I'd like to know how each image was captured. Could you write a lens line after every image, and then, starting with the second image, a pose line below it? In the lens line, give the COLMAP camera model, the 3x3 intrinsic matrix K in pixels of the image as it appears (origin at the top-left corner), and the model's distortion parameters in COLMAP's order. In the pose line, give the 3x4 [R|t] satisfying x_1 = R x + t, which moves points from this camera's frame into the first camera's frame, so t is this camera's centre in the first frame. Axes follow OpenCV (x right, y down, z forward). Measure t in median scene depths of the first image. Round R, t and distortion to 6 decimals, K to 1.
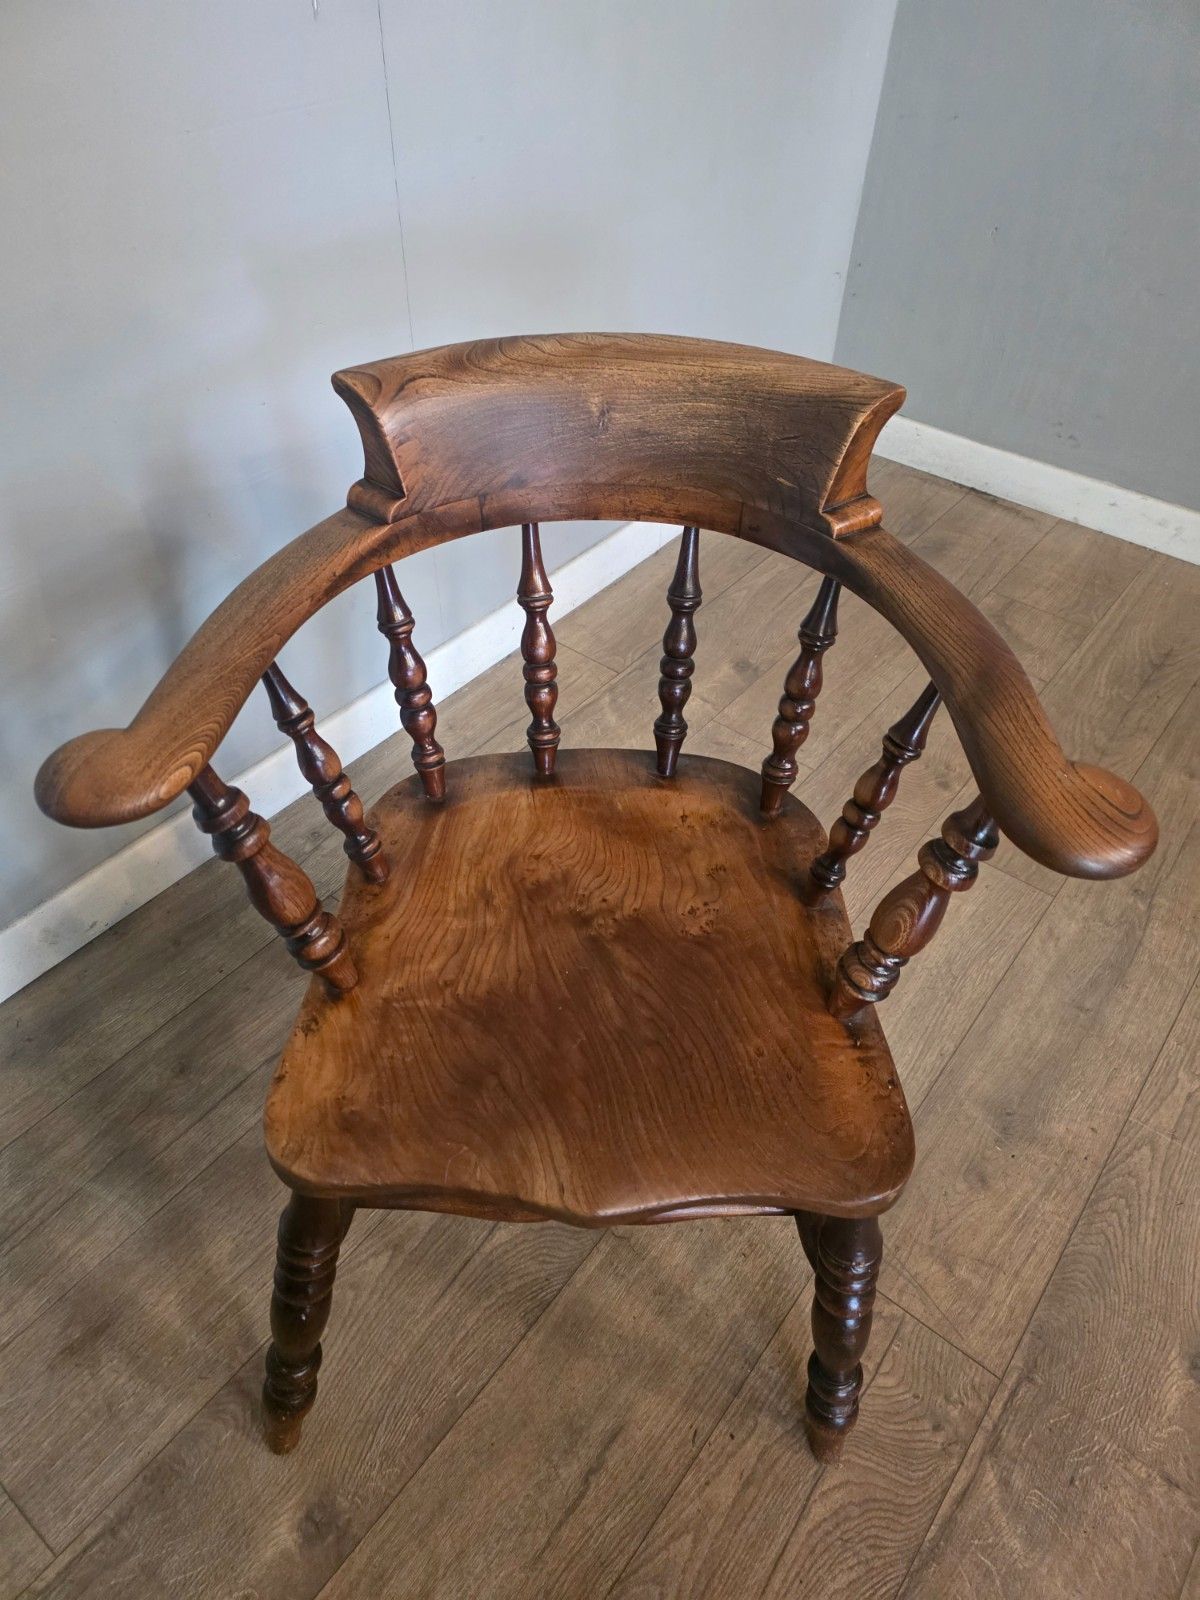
lens RADIAL K [[1087.5, 0, 608.8], [0, 1087.5, 784.1], [0, 0, 1]] dist [0.050978, -0.052307]
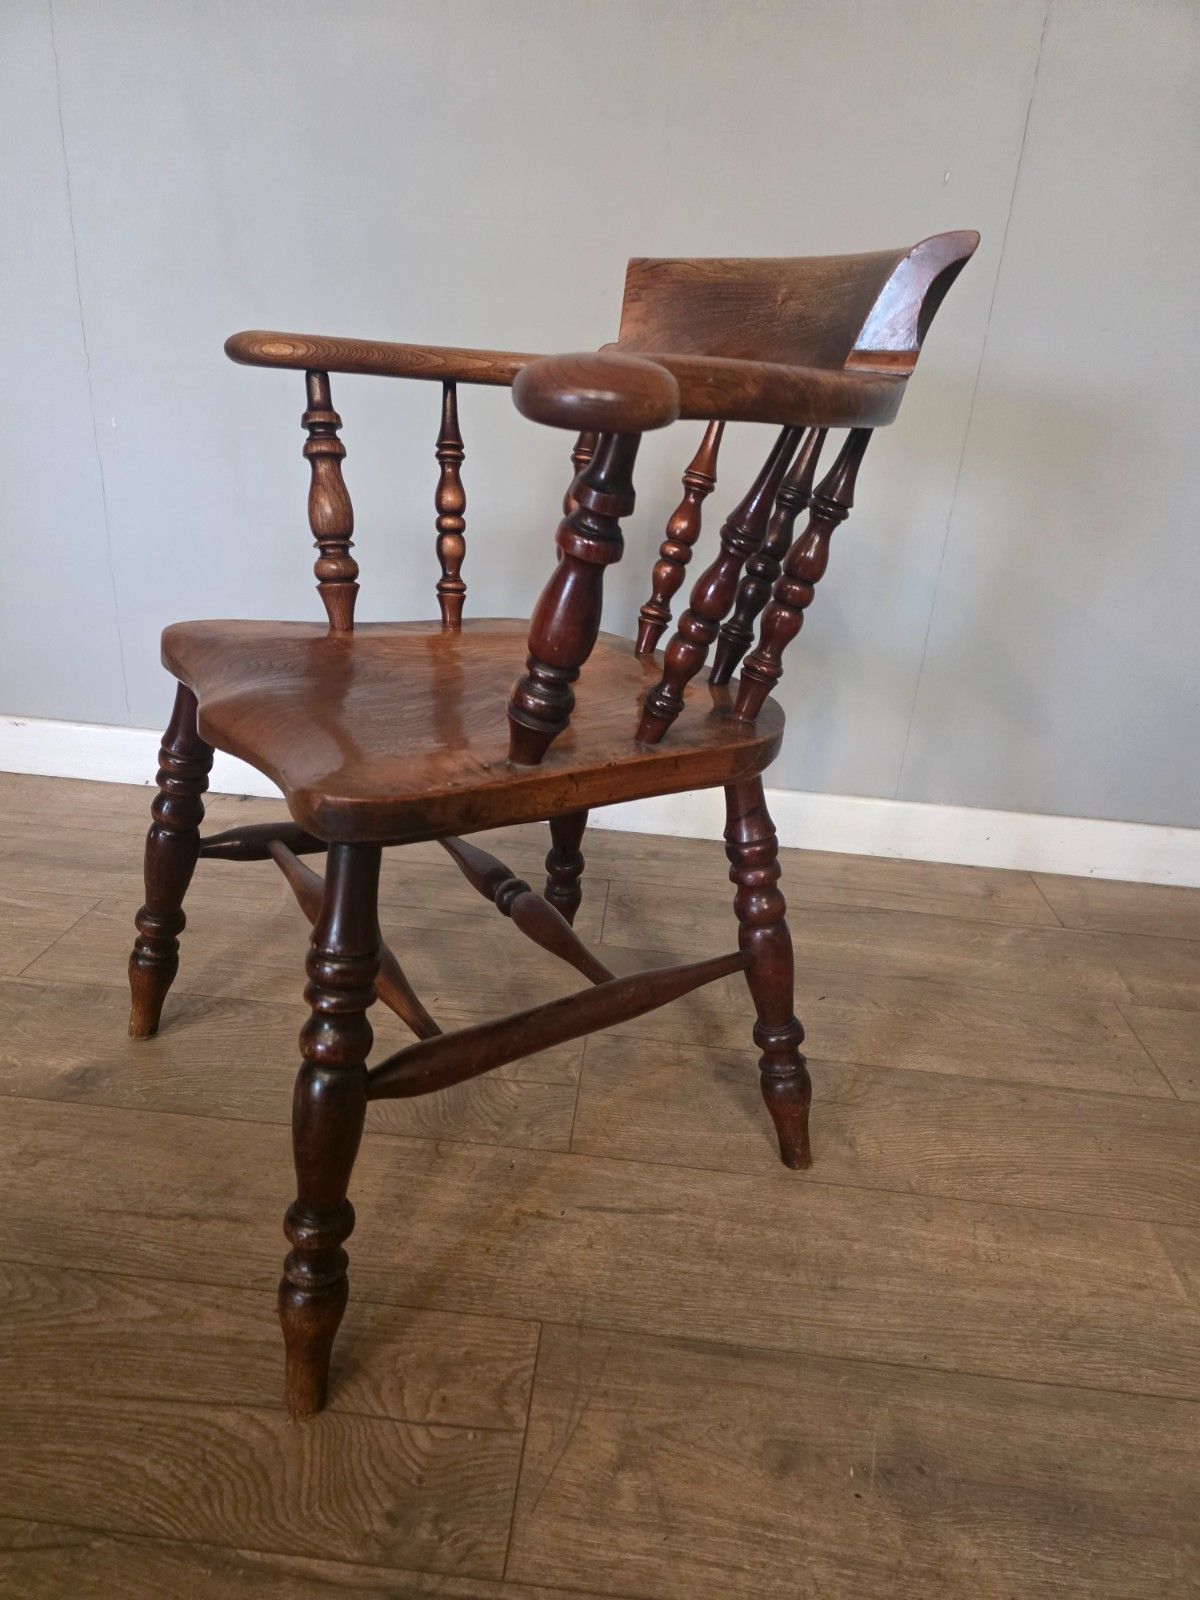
lens RADIAL K [[1087.5, 0, 604.5], [0, 1087.5, 786.6], [0, 0, 1]] dist [0.050978, -0.052307]
pose [[0.559181, 0.322627, -0.763694, 0.763601], [-0.617575, 0.776662, -0.124086, 0.241569], [0.553098, 0.541025, 0.633541, 0.404889]]
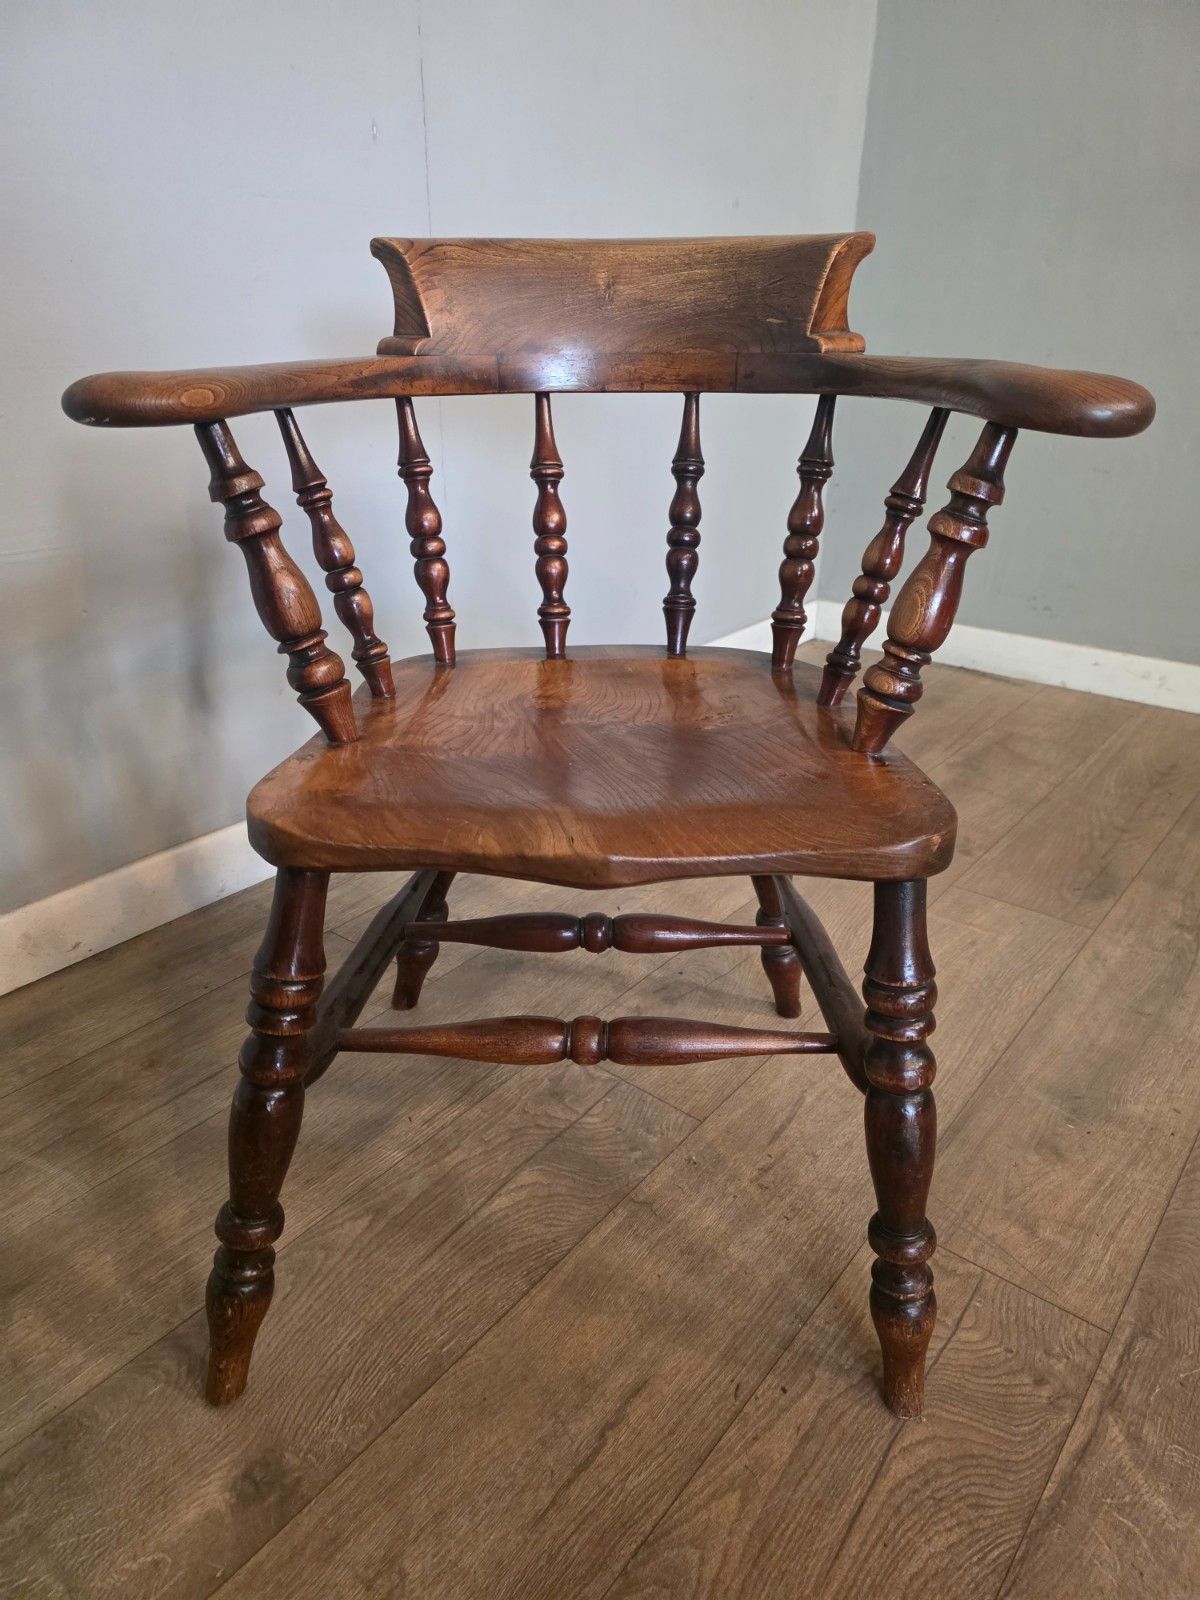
lens RADIAL K [[1087.5, 0, 612.4], [0, 1087.5, 792.4], [0, 0, 1]] dist [0.050978, -0.052307]
pose [[0.999883, -0.014043, -0.006128, -0.001812], [0.011121, 0.940299, -0.340167, 0.460906], [0.010539, 0.340058, 0.940345, 0.099901]]
